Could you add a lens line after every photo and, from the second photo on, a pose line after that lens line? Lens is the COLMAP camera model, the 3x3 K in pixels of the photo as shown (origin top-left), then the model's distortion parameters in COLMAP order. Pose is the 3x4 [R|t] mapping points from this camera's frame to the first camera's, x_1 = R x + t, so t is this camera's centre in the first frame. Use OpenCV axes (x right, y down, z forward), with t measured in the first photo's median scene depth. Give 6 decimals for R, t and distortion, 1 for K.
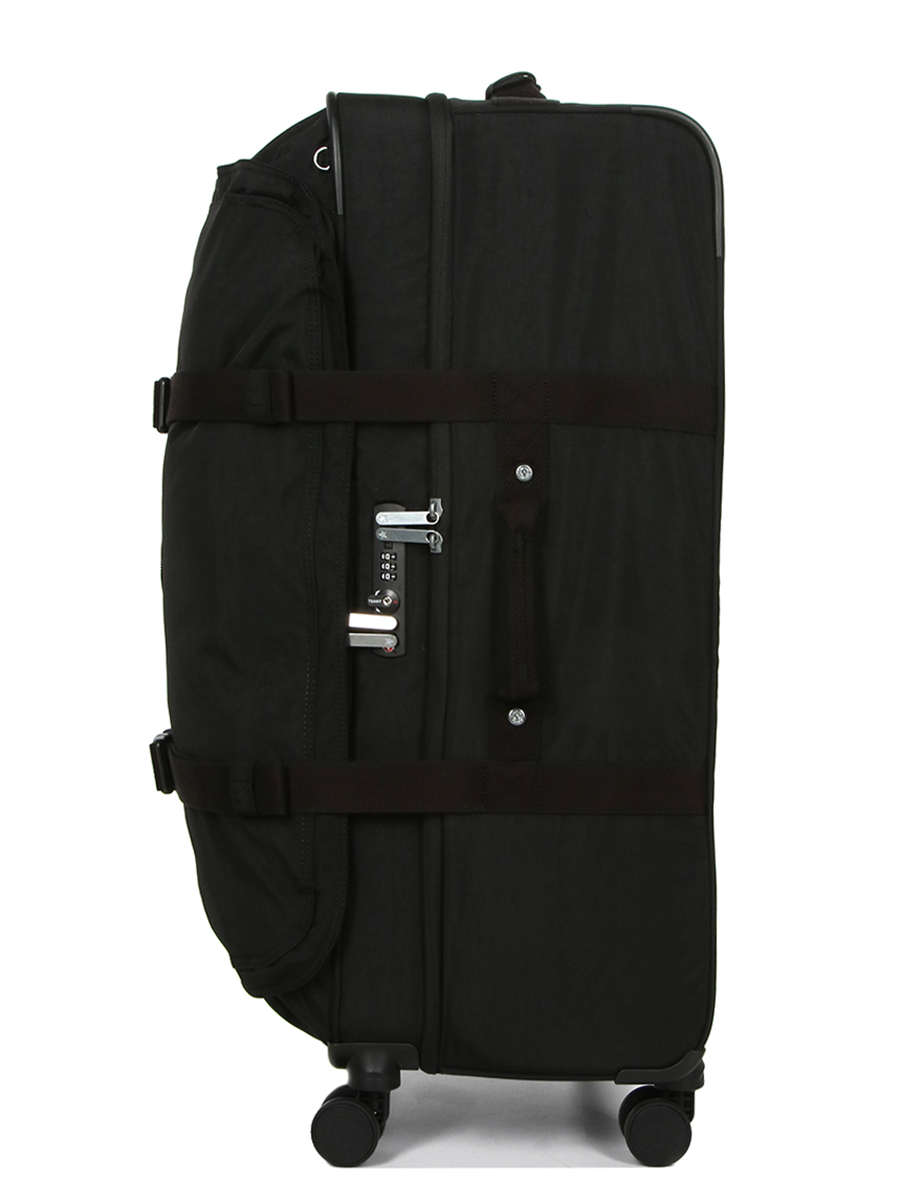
lens RADIAL K [[796.1, 0, 450.6], [0, 796.1, 606.1], [0, 0, 1]] dist [-0.007803, 0.010322]
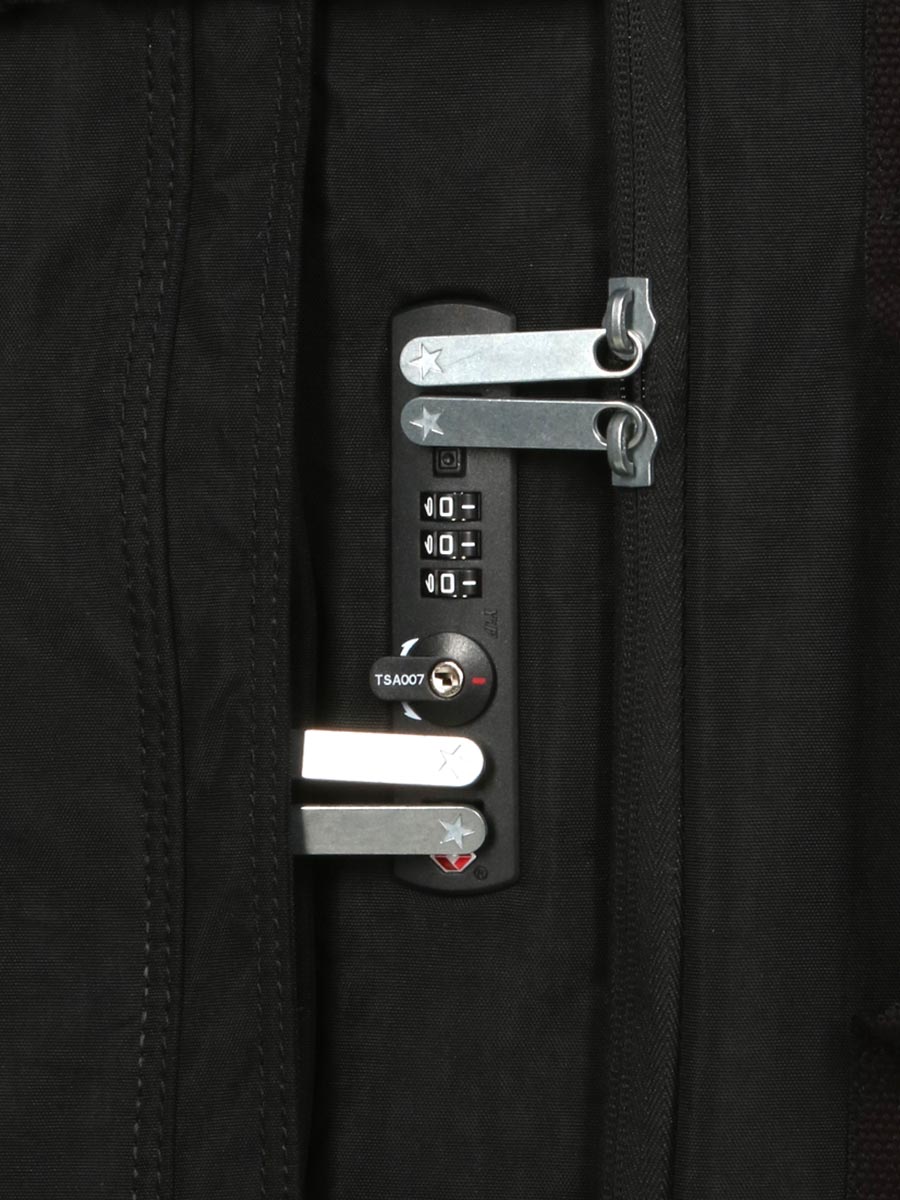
lens RADIAL K [[2107.1, 0, 448.6], [0, 2107.1, 600.3], [0, 0, 1]] dist [0.018719, 0.000000]
pose [[0.992900, -0.009350, -0.118587, 0.003313], [0.013312, 0.999378, 0.032660, -0.054423], [0.118208, -0.034007, 0.992406, 0.313098]]
